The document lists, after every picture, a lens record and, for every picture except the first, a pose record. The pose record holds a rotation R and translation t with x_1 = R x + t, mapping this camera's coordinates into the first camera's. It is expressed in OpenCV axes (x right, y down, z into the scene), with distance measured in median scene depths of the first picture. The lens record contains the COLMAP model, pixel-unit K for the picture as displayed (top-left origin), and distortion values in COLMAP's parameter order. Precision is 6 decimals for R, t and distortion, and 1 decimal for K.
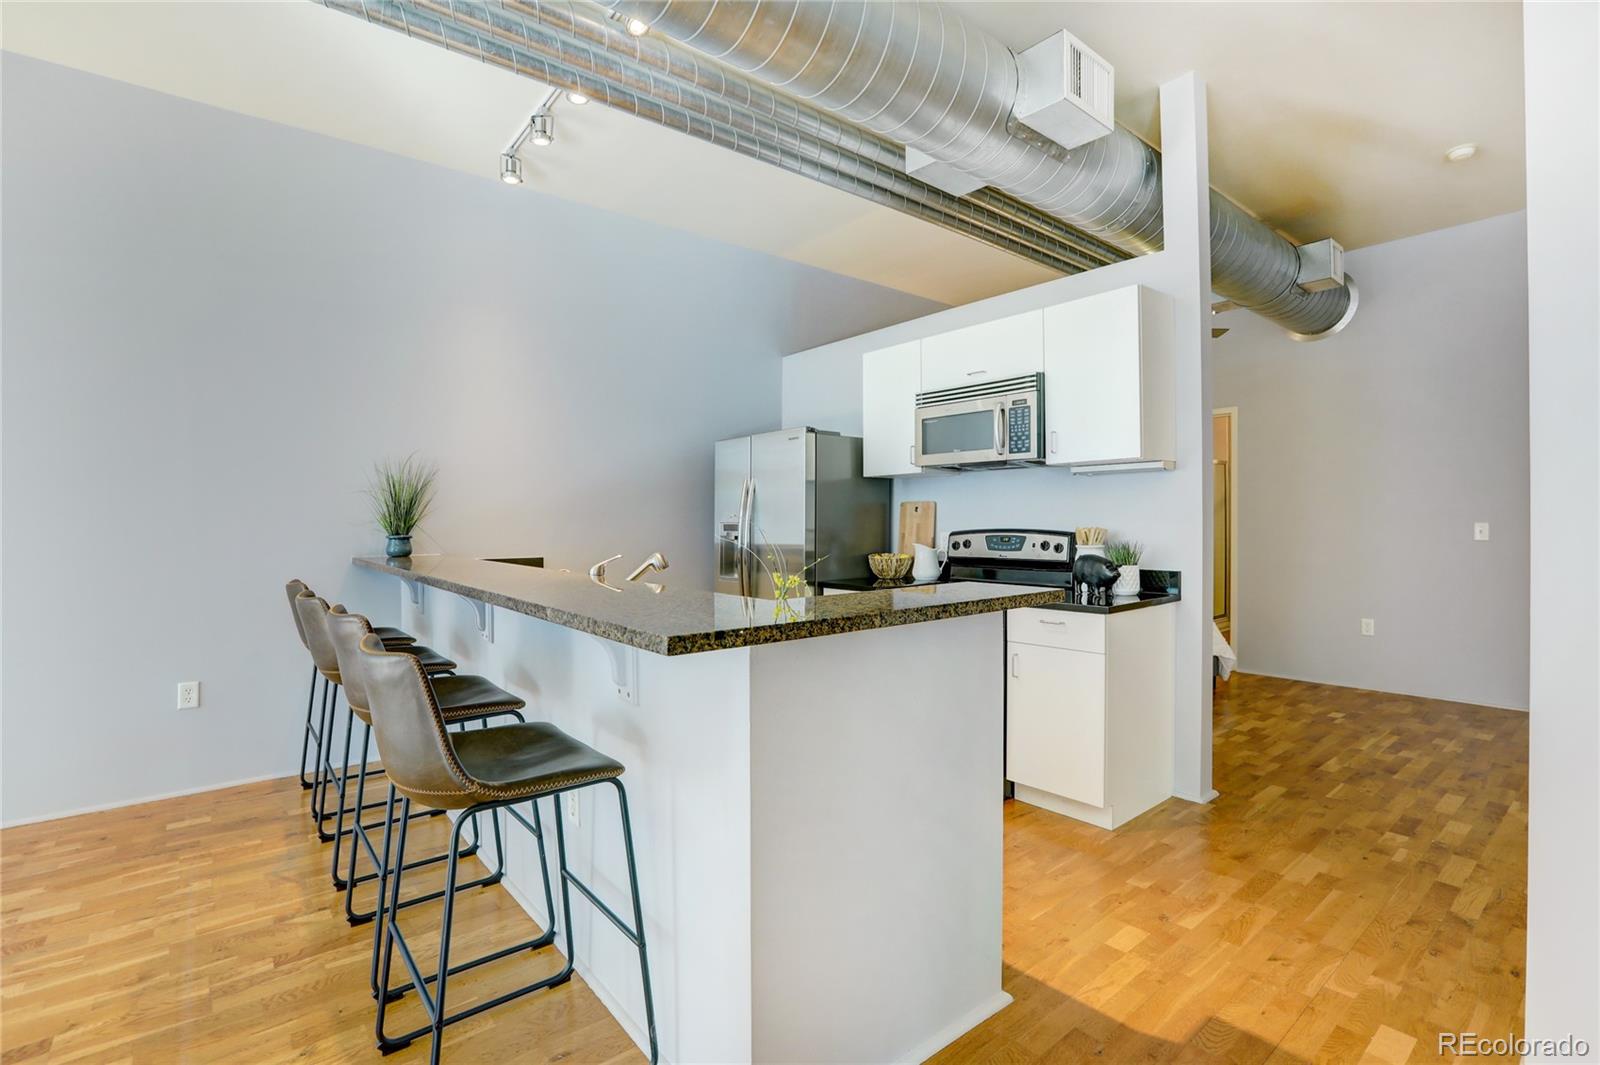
lens RADIAL K [[737.7, 0, 814.9], [0, 737.7, 533.8], [0, 0, 1]] dist [-0.046879, 0.014256]
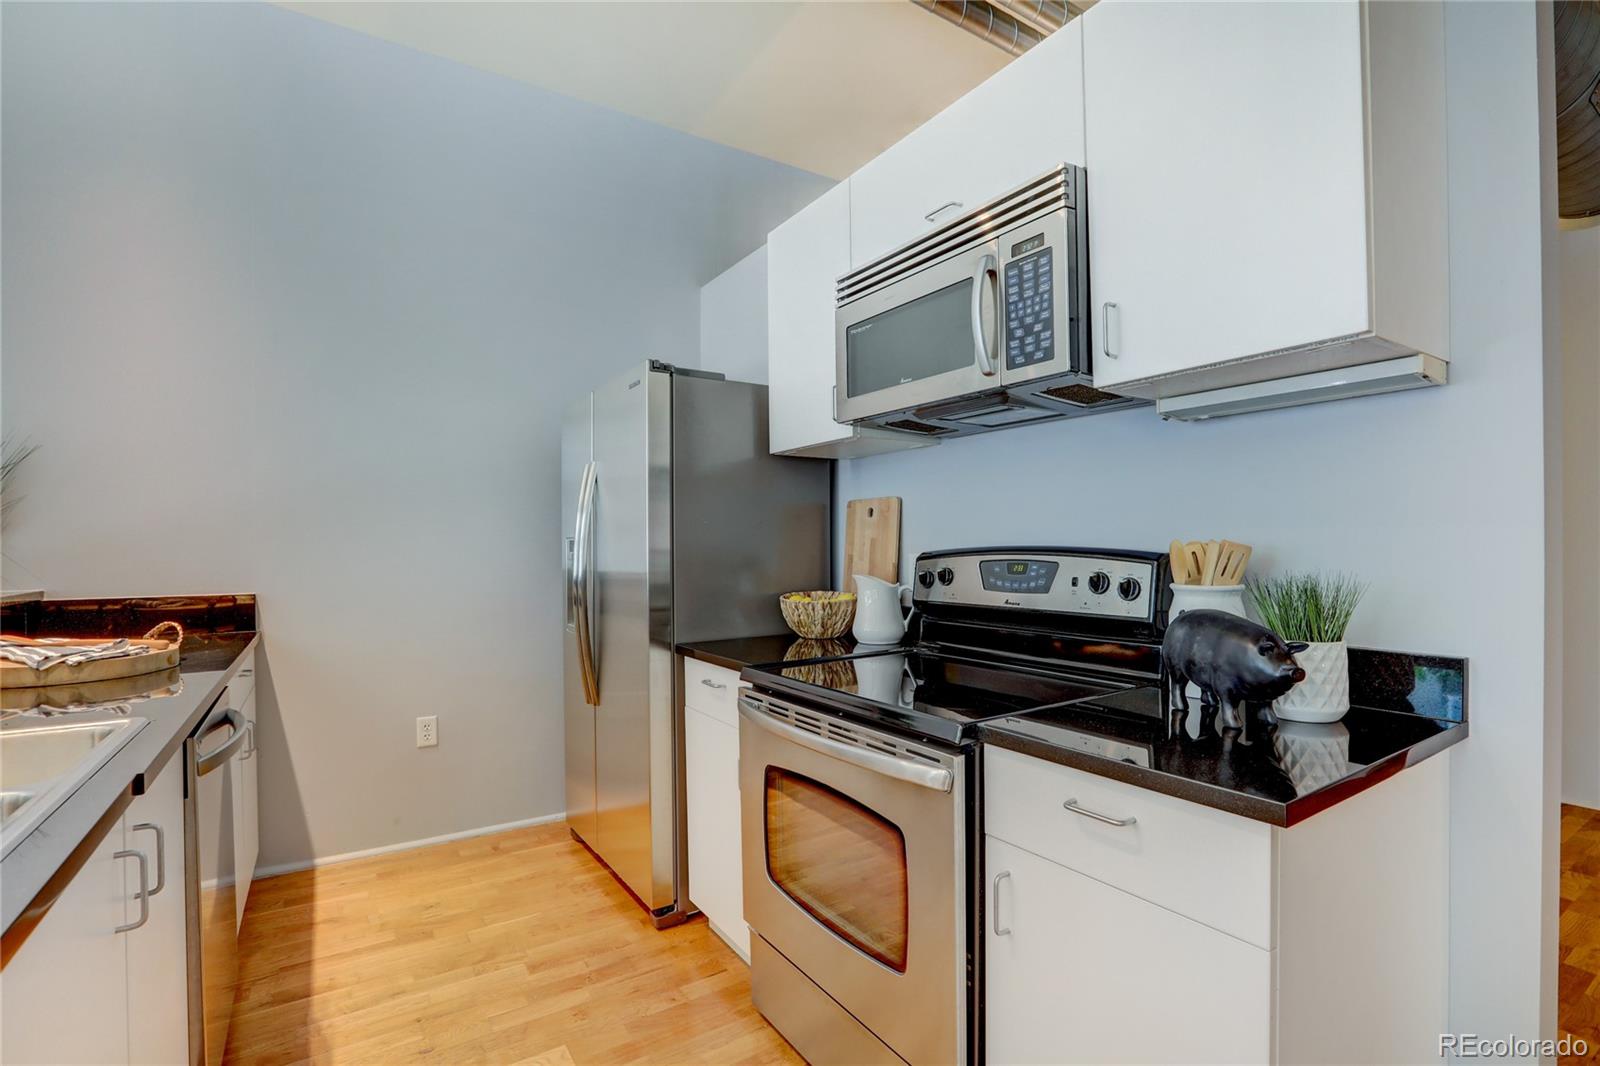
lens RADIAL K [[737.7, 0, 809.1], [0, 737.7, 548.7], [0, 0, 1]] dist [-0.046879, 0.014256]
pose [[0.992853, -0.000901, -0.119336, 0.186530], [-0.000303, 0.999949, -0.010072, -0.000338], [0.119339, 0.010036, 0.992803, 0.522615]]
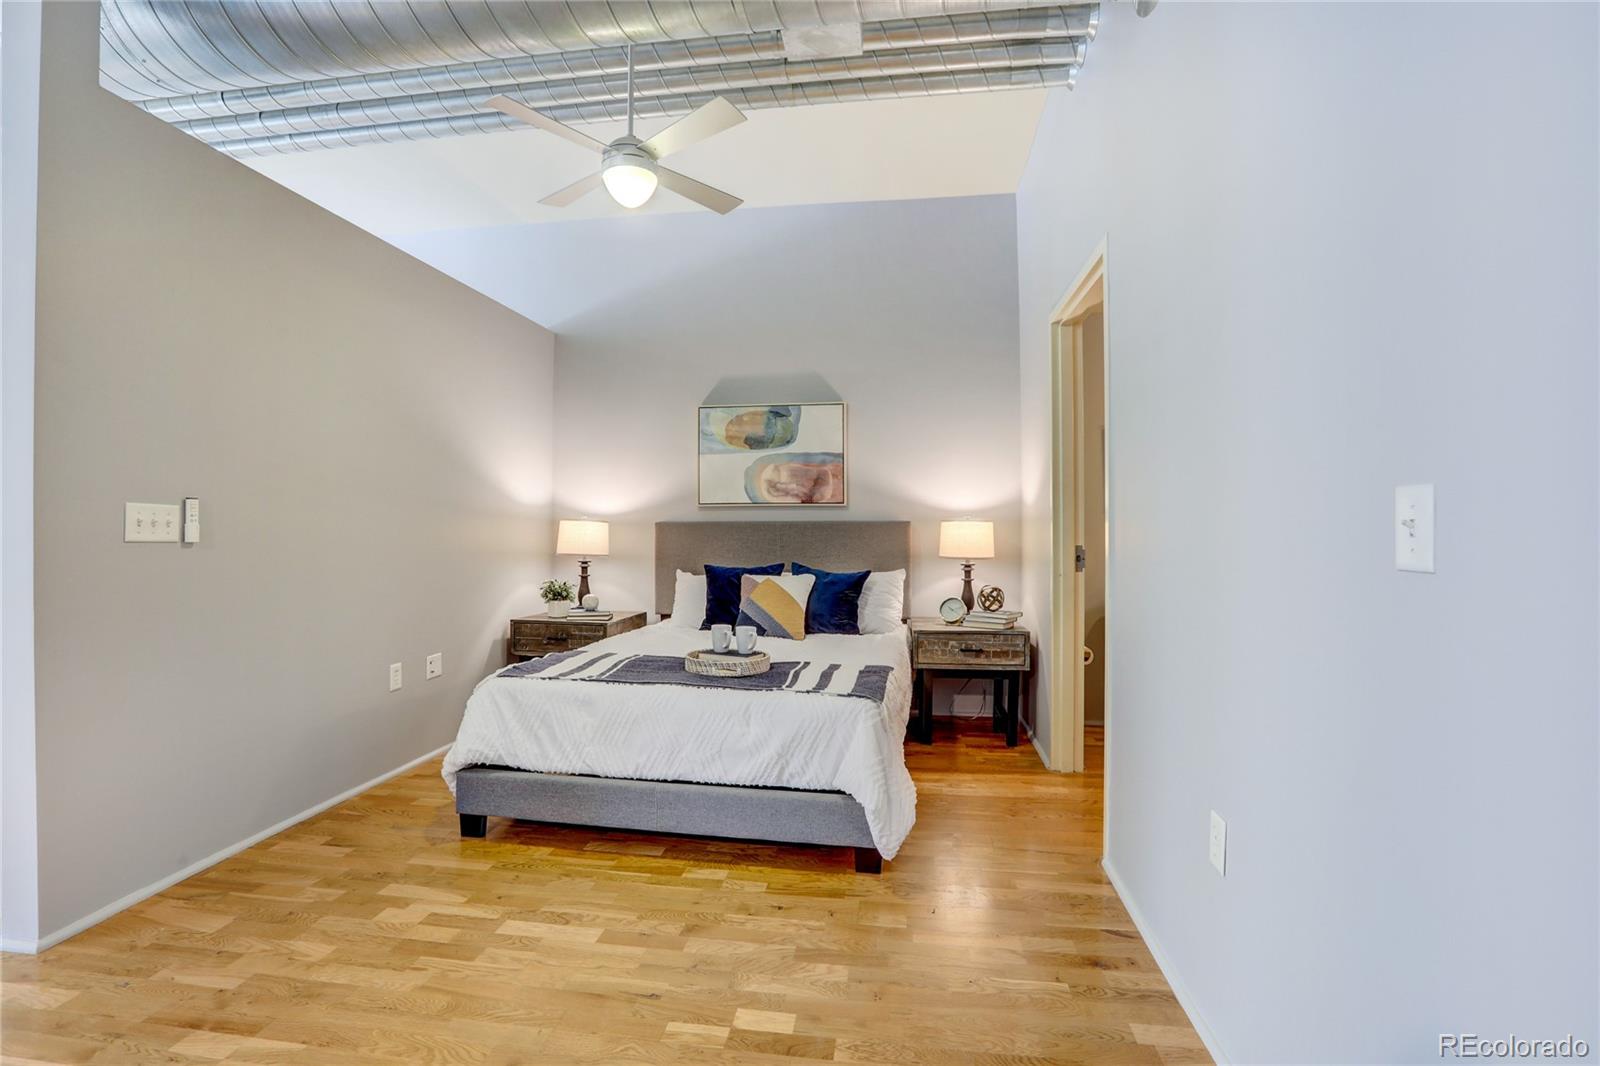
lens RADIAL K [[737.7, 0, 803.2], [0, 737.7, 528.5], [0, 0, 1]] dist [-0.046879, 0.014256]
pose [[0.666870, 0.005953, -0.745150, 1.254328], [-0.015245, 0.999868, -0.005656, 0.001335], [0.745018, 0.015132, 0.666873, 0.945793]]
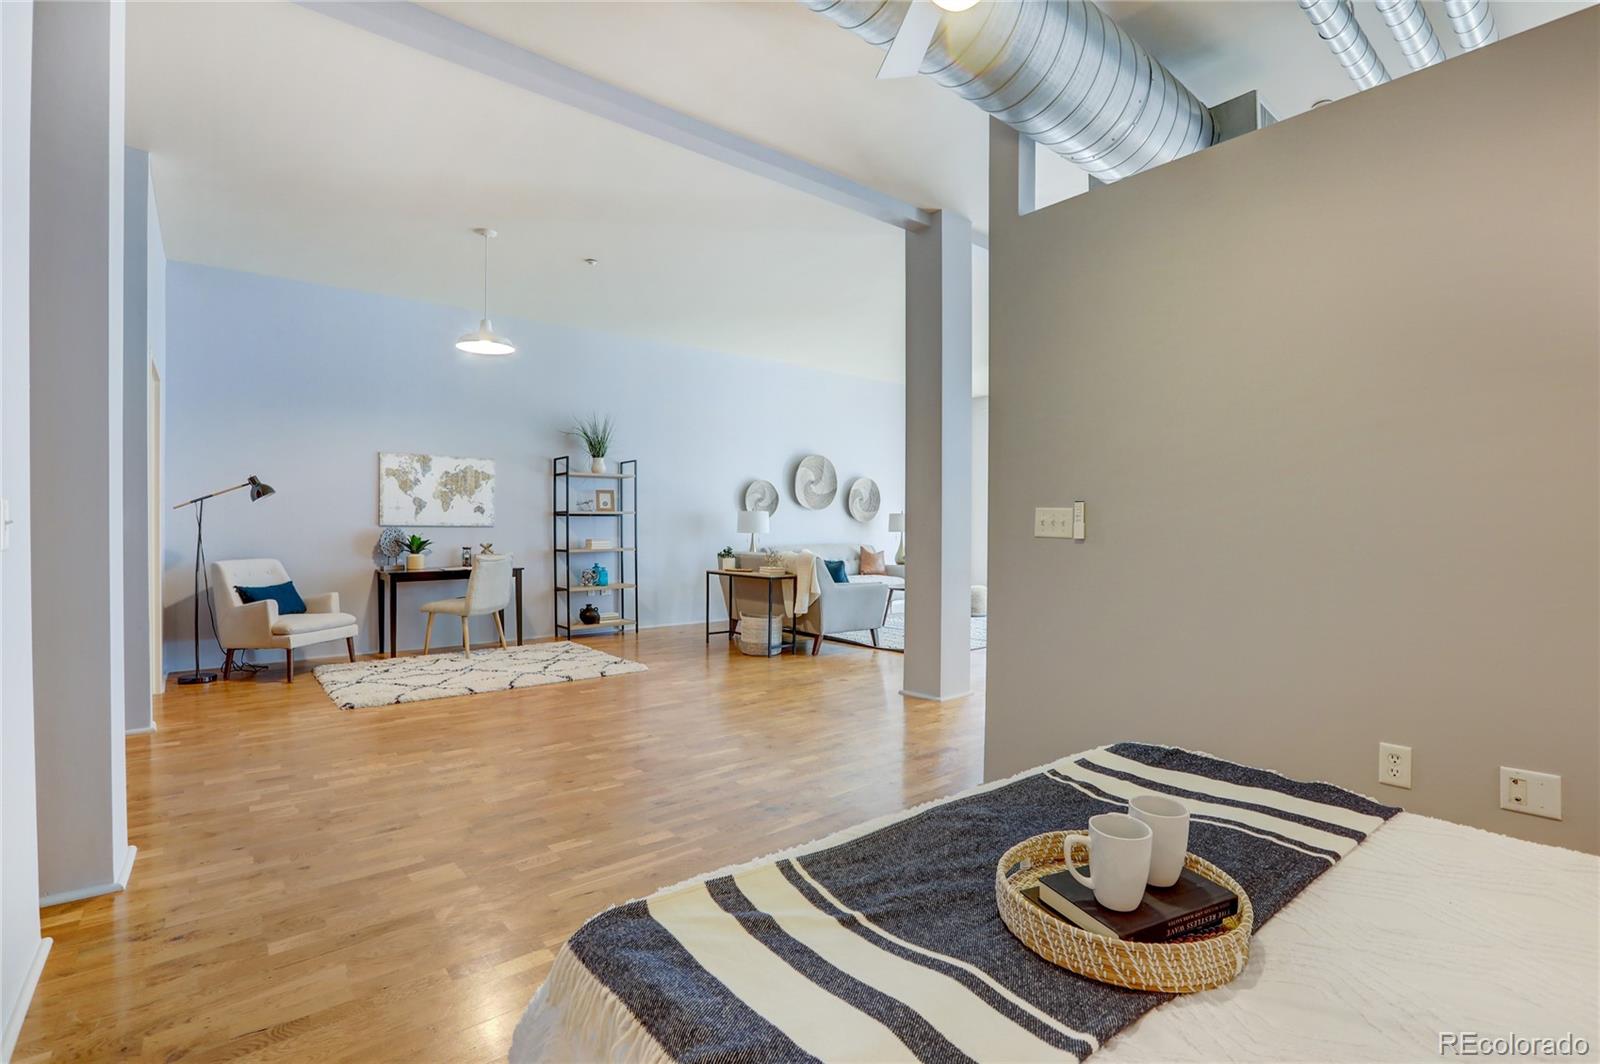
lens RADIAL K [[737.7, 0, 789.8], [0, 737.7, 522.0], [0, 0, 1]] dist [-0.046879, 0.014256]
pose [[-0.999863, 0.003434, 0.016218, 0.706726], [0.003671, 0.999887, 0.014601, -0.011693], [-0.016166, 0.014659, -0.999762, 1.737952]]
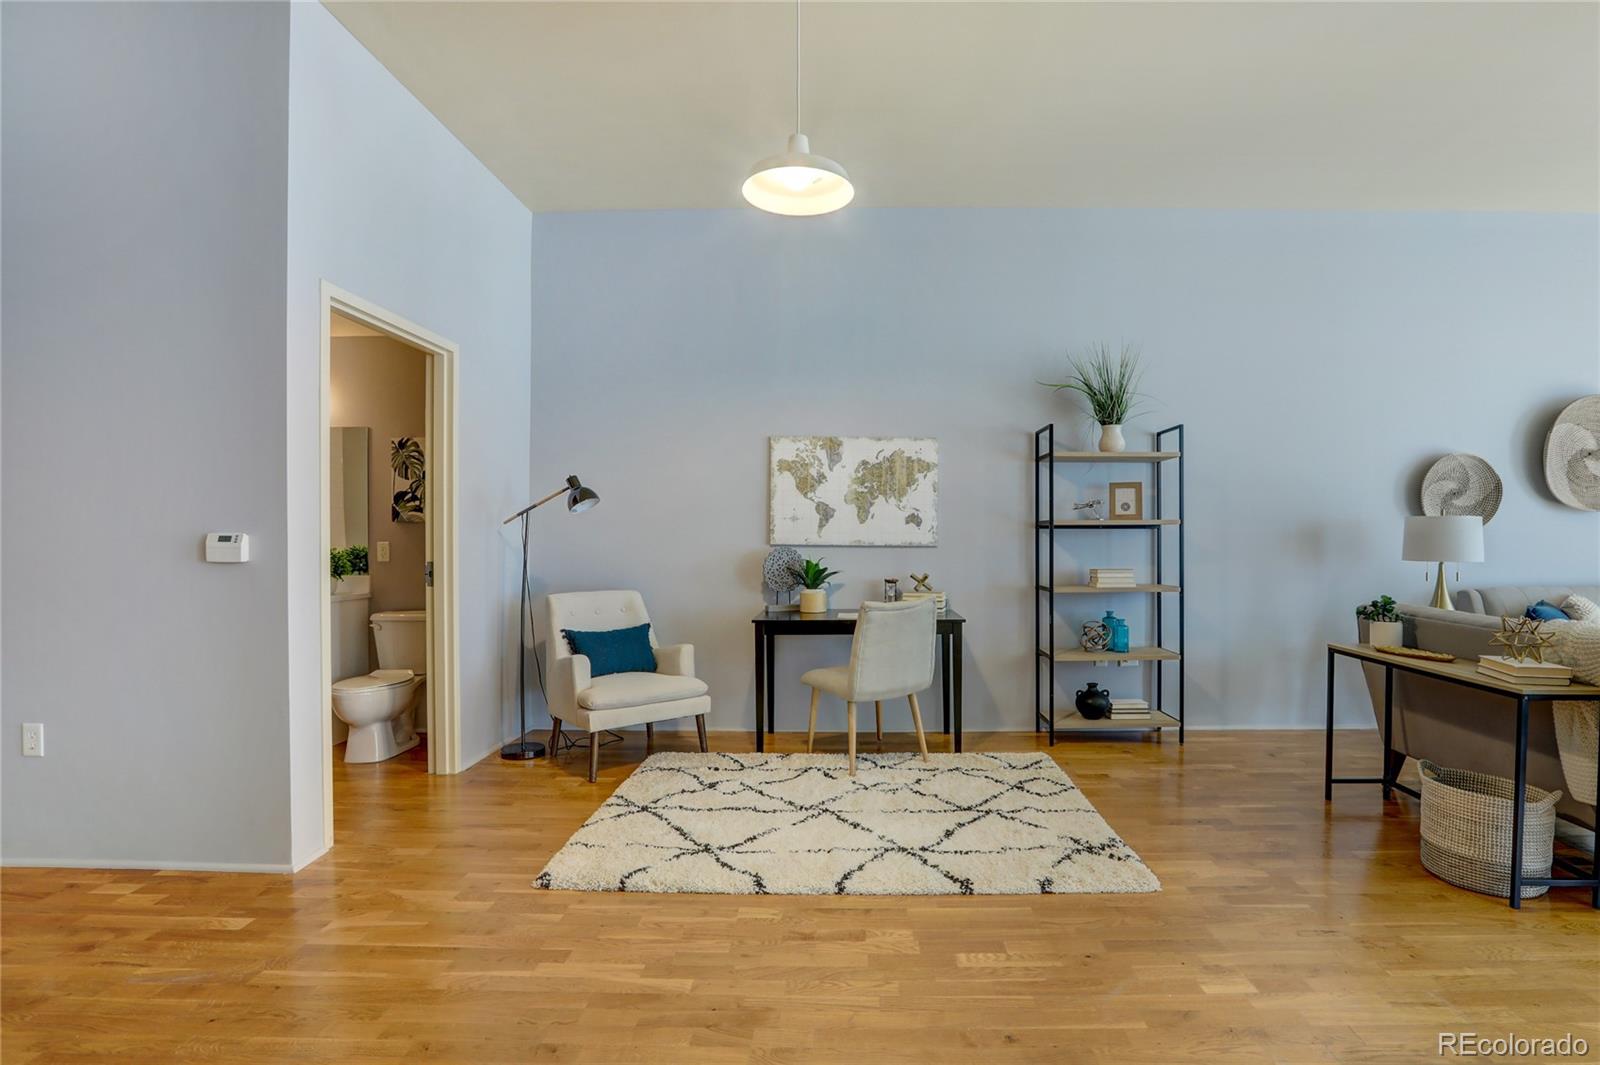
lens RADIAL K [[768.0, 0, 854.8], [0, 768.0, 547.5], [0, 0, 1]] dist [-0.041803, 0.008976]
pose [[-0.764500, -0.005340, 0.644601, 0.806820], [0.015085, 0.999544, 0.026171, -0.007695], [-0.644447, 0.029731, -0.764071, 0.869926]]
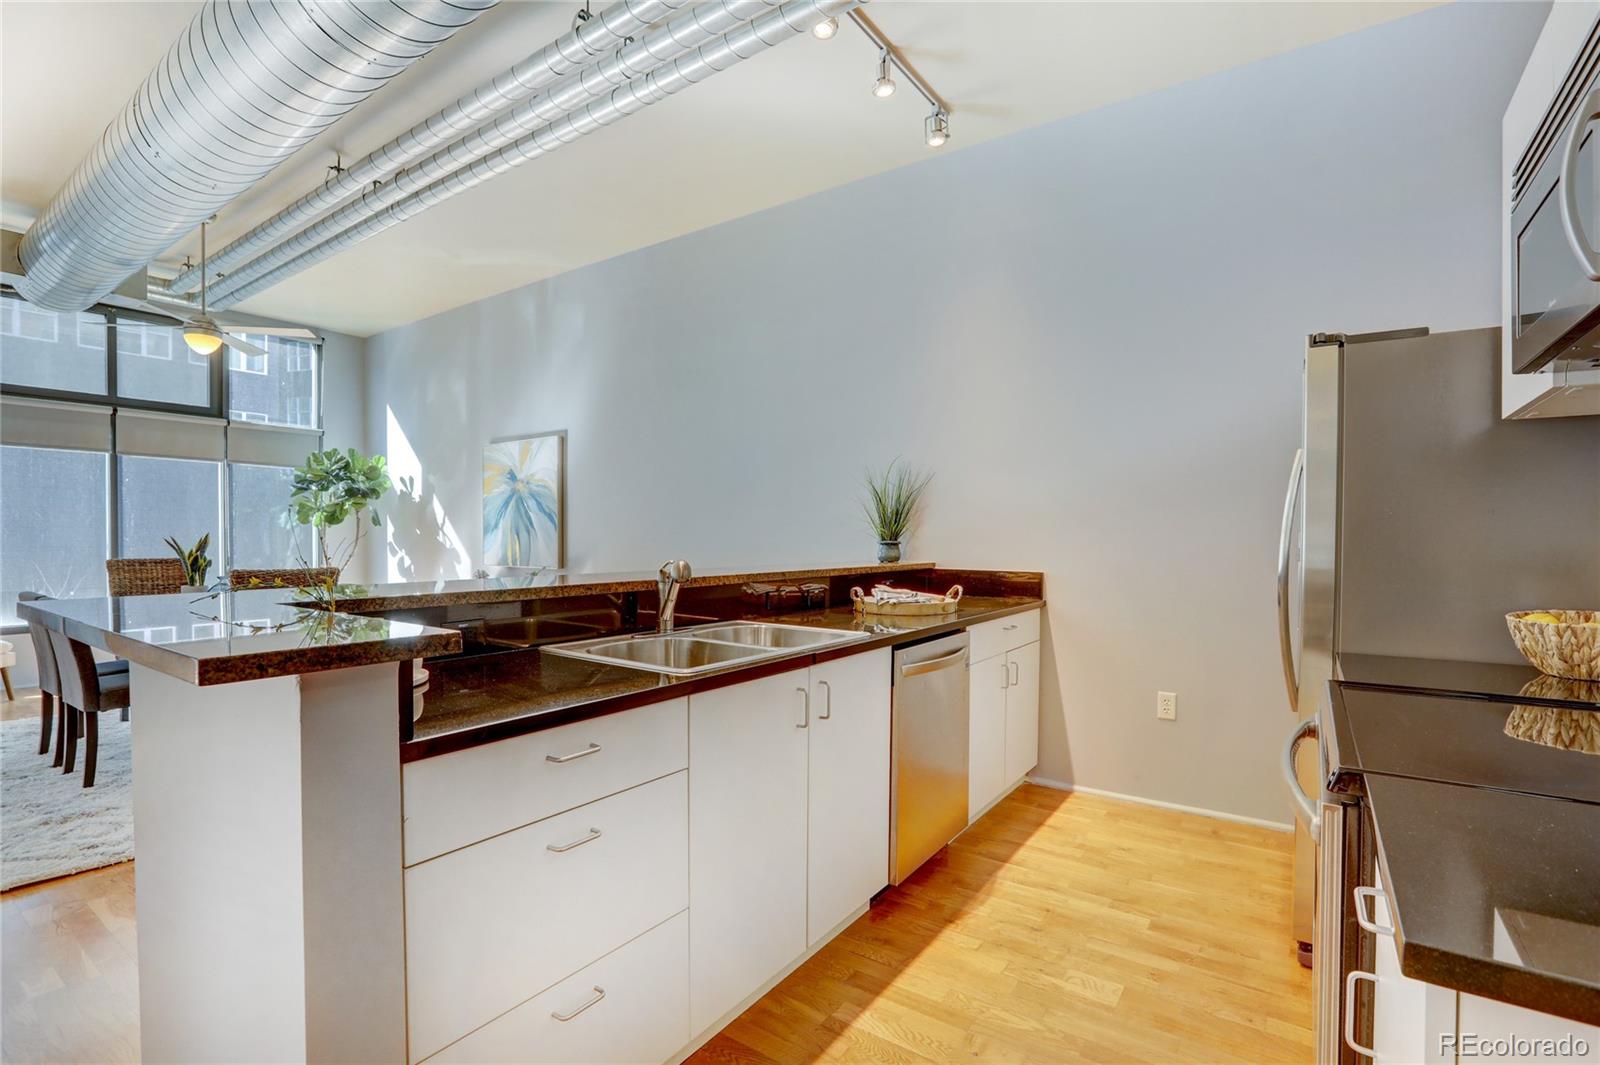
lens RADIAL K [[737.7, 0, 793.3], [0, 737.7, 540.4], [0, 0, 1]] dist [-0.046879, 0.014256]
pose [[0.251924, 0.011392, -0.967680, 0.406670], [-0.022633, 0.999727, 0.005877, -0.003316], [0.967482, 0.020421, 0.252113, 0.598734]]
